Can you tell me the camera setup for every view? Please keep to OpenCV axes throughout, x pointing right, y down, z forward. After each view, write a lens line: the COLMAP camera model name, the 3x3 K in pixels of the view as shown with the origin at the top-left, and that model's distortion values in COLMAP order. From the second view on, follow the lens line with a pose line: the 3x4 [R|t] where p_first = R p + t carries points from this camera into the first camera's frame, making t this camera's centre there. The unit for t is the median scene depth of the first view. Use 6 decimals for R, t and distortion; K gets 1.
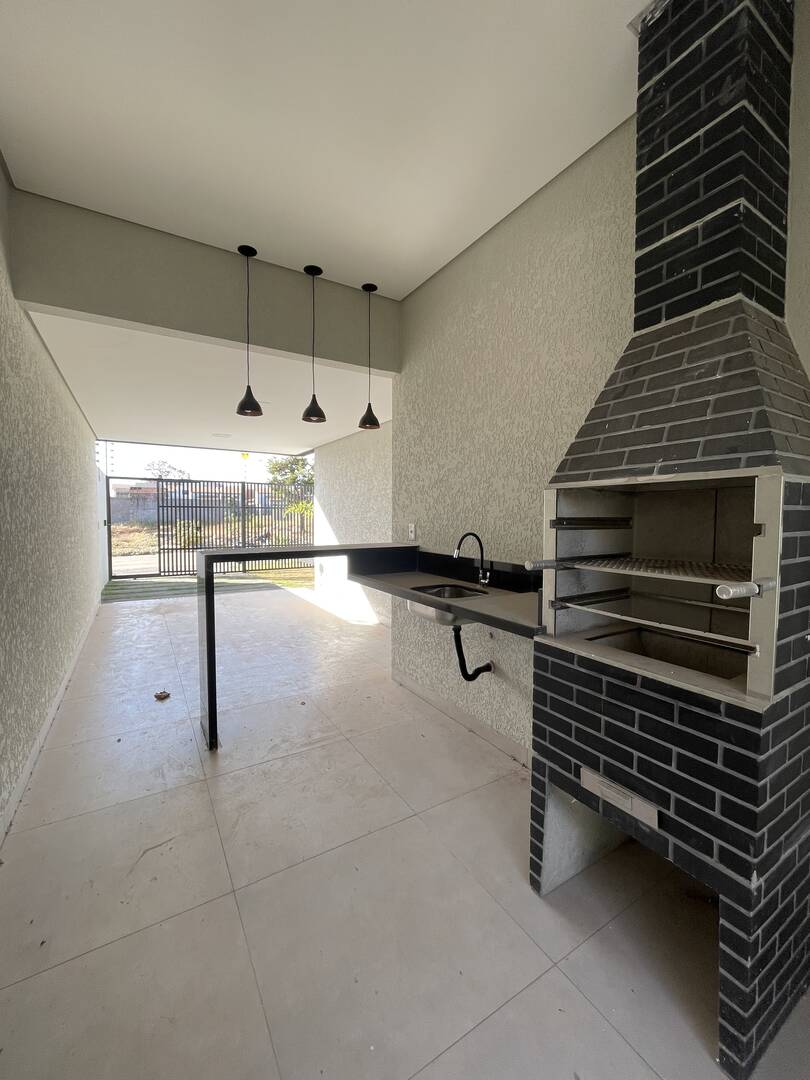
lens RADIAL K [[437.8, 0, 408.9], [0, 437.8, 537.9], [0, 0, 1]] dist [-0.001691, 0.000106]
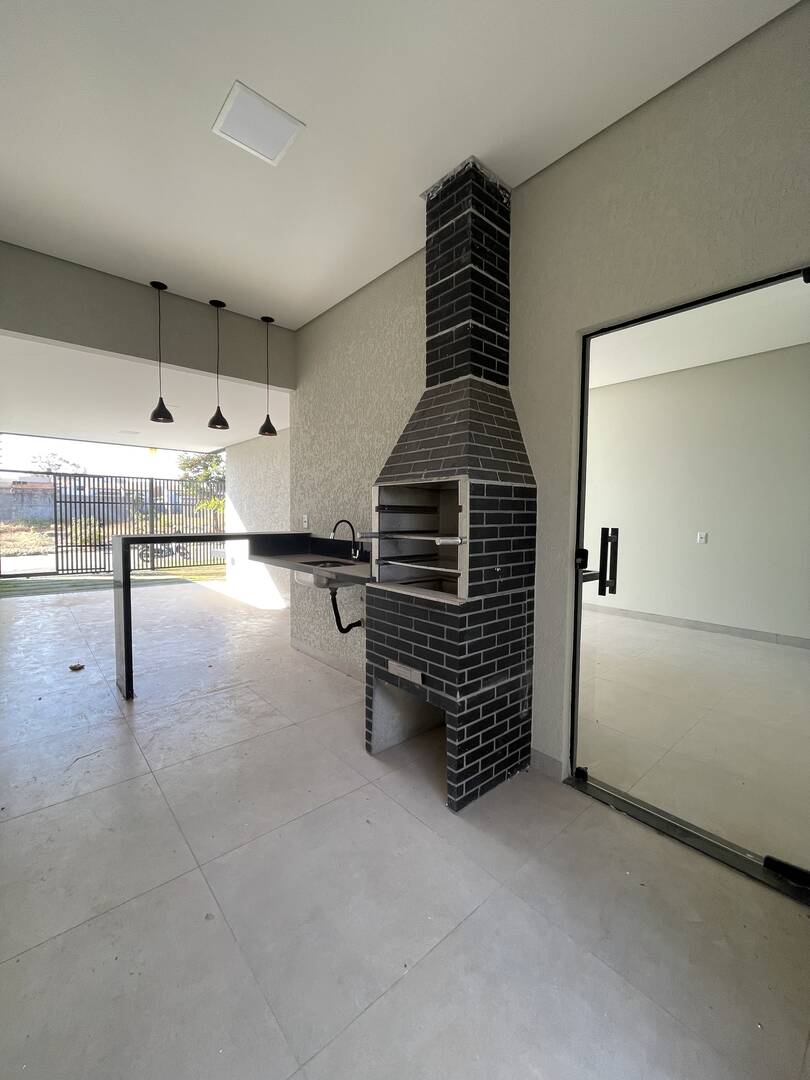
lens RADIAL K [[437.8, 0, 408.9], [0, 437.8, 537.9], [0, 0, 1]] dist [-0.001691, 0.000106]
pose [[0.985111, -0.003160, 0.171893, 0.104958], [0.003220, 0.999995, -0.000073, 0.041717], [-0.171892, 0.000625, 0.985116, -0.319075]]
